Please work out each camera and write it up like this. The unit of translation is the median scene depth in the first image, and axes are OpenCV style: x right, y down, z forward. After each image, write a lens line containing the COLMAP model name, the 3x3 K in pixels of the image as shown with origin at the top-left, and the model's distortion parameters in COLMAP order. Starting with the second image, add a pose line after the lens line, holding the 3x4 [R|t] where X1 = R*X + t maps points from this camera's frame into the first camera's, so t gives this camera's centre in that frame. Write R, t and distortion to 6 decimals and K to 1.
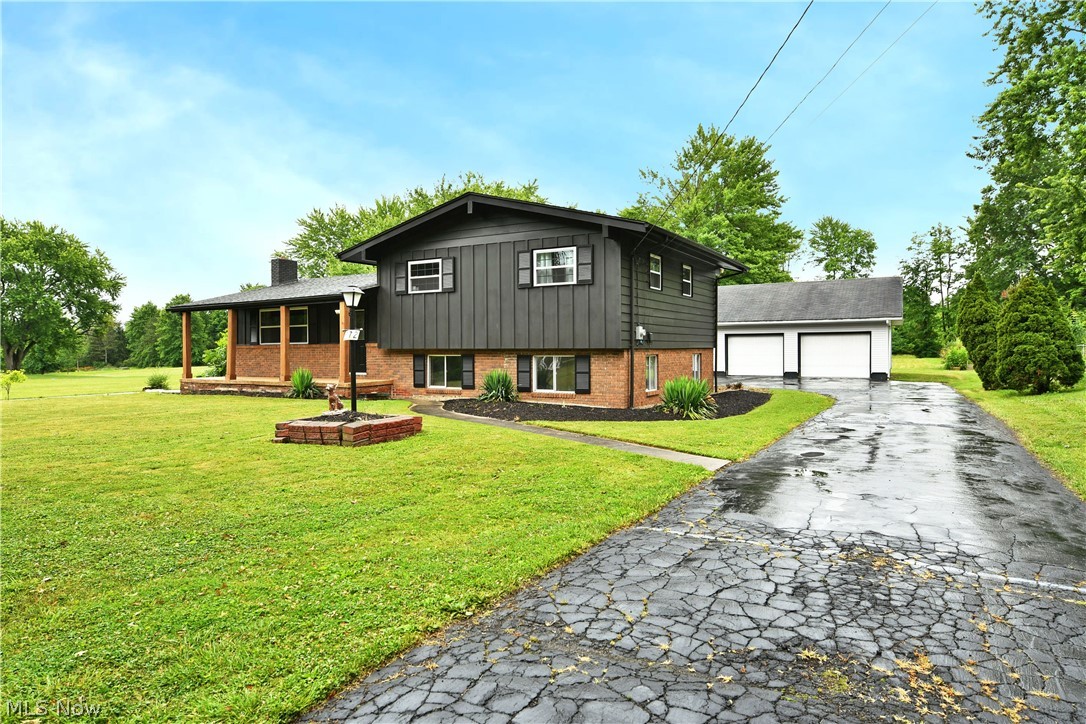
lens RADIAL K [[660.3, 0, 543.7], [0, 660.3, 357.1], [0, 0, 1]] dist [-0.024514, -0.000163]
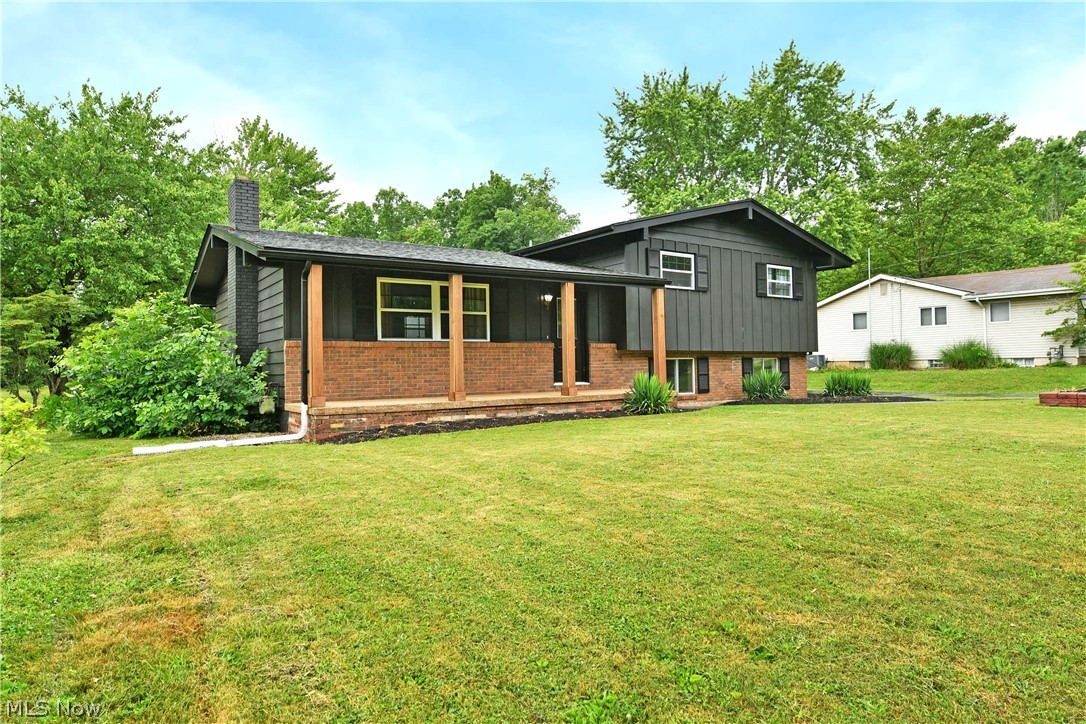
lens RADIAL K [[660.3, 0, 542.6], [0, 660.3, 364.6], [0, 0, 1]] dist [-0.024514, -0.000163]
pose [[0.423257, 0.004249, 0.906000, -1.083713], [0.023192, 0.999611, -0.015523, 0.016140], [-0.905713, 0.027582, 0.422993, 0.794584]]
